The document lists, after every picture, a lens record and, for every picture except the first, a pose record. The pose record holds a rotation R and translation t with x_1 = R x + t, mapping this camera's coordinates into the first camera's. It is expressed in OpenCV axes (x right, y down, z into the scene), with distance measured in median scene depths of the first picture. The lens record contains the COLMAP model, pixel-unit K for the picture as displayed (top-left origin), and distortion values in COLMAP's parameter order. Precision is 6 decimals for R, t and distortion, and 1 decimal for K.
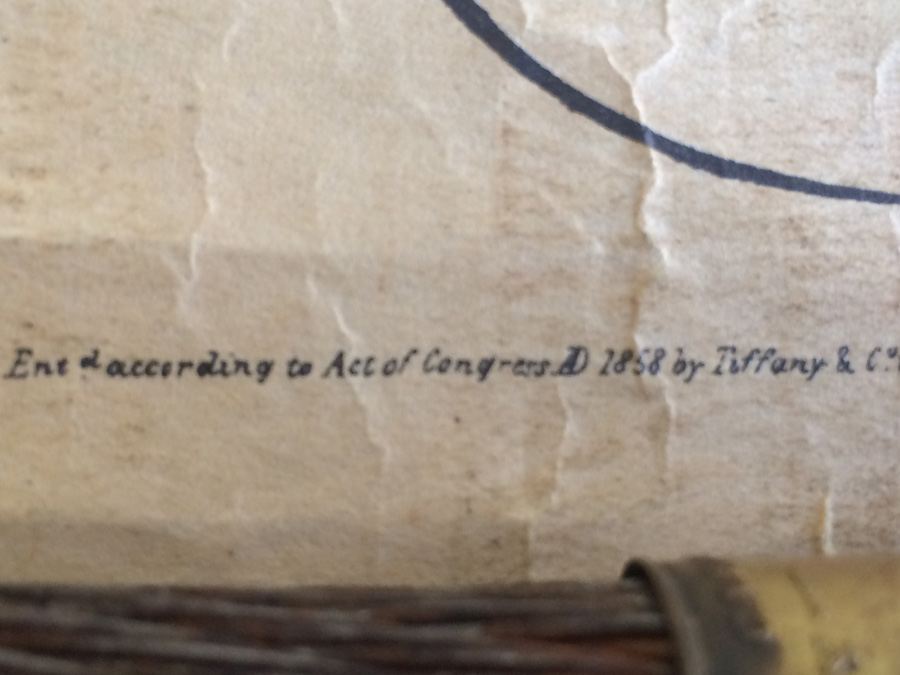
lens RADIAL K [[1430.0, 0, 442.1], [0, 1430.0, 334.9], [0, 0, 1]] dist [0.040515, 0.000000]
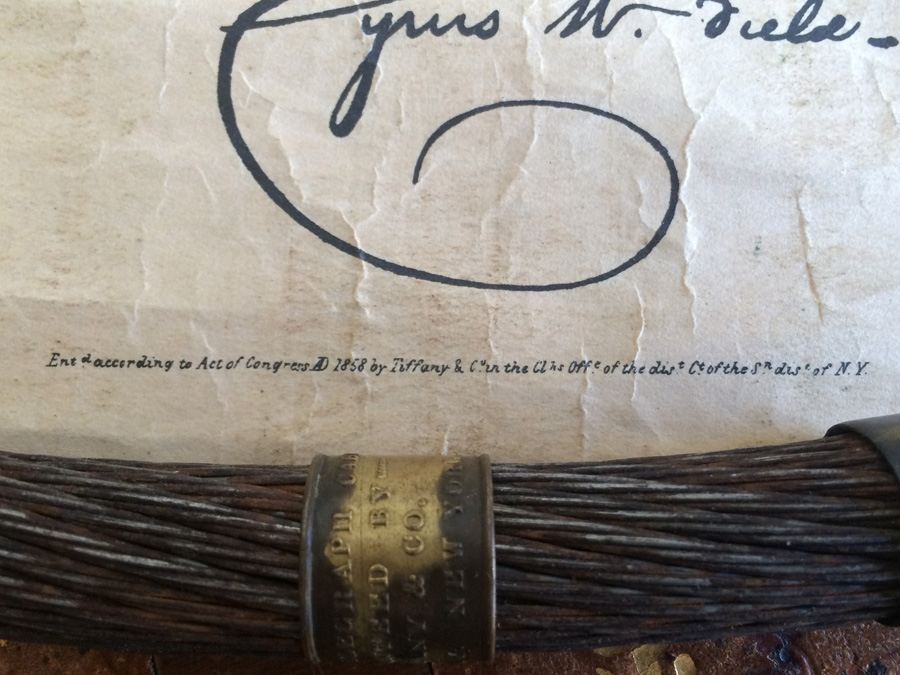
lens RADIAL K [[993.8, 0, 438.2], [0, 993.8, 336.6], [0, 0, 1]] dist [0.028660, 0.000000]
pose [[0.994346, 0.011782, -0.105532, 0.408469], [-0.017686, 0.998320, -0.055181, 0.054757], [0.104704, 0.056736, 0.992884, -0.390692]]
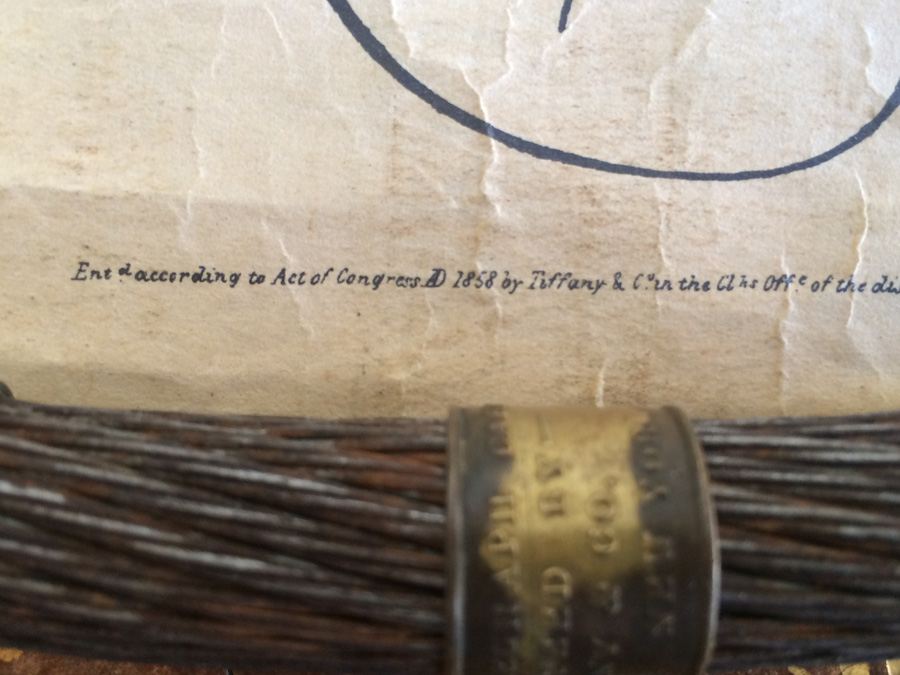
lens RADIAL K [[993.8, 0, 434.0], [0, 993.8, 336.0], [0, 0, 1]] dist [0.028660, 0.000000]
pose [[0.995041, 0.028078, -0.095422, 0.194243], [-0.021417, 0.997308, 0.070127, 0.005499], [0.097134, -0.067736, 0.992964, -0.063083]]
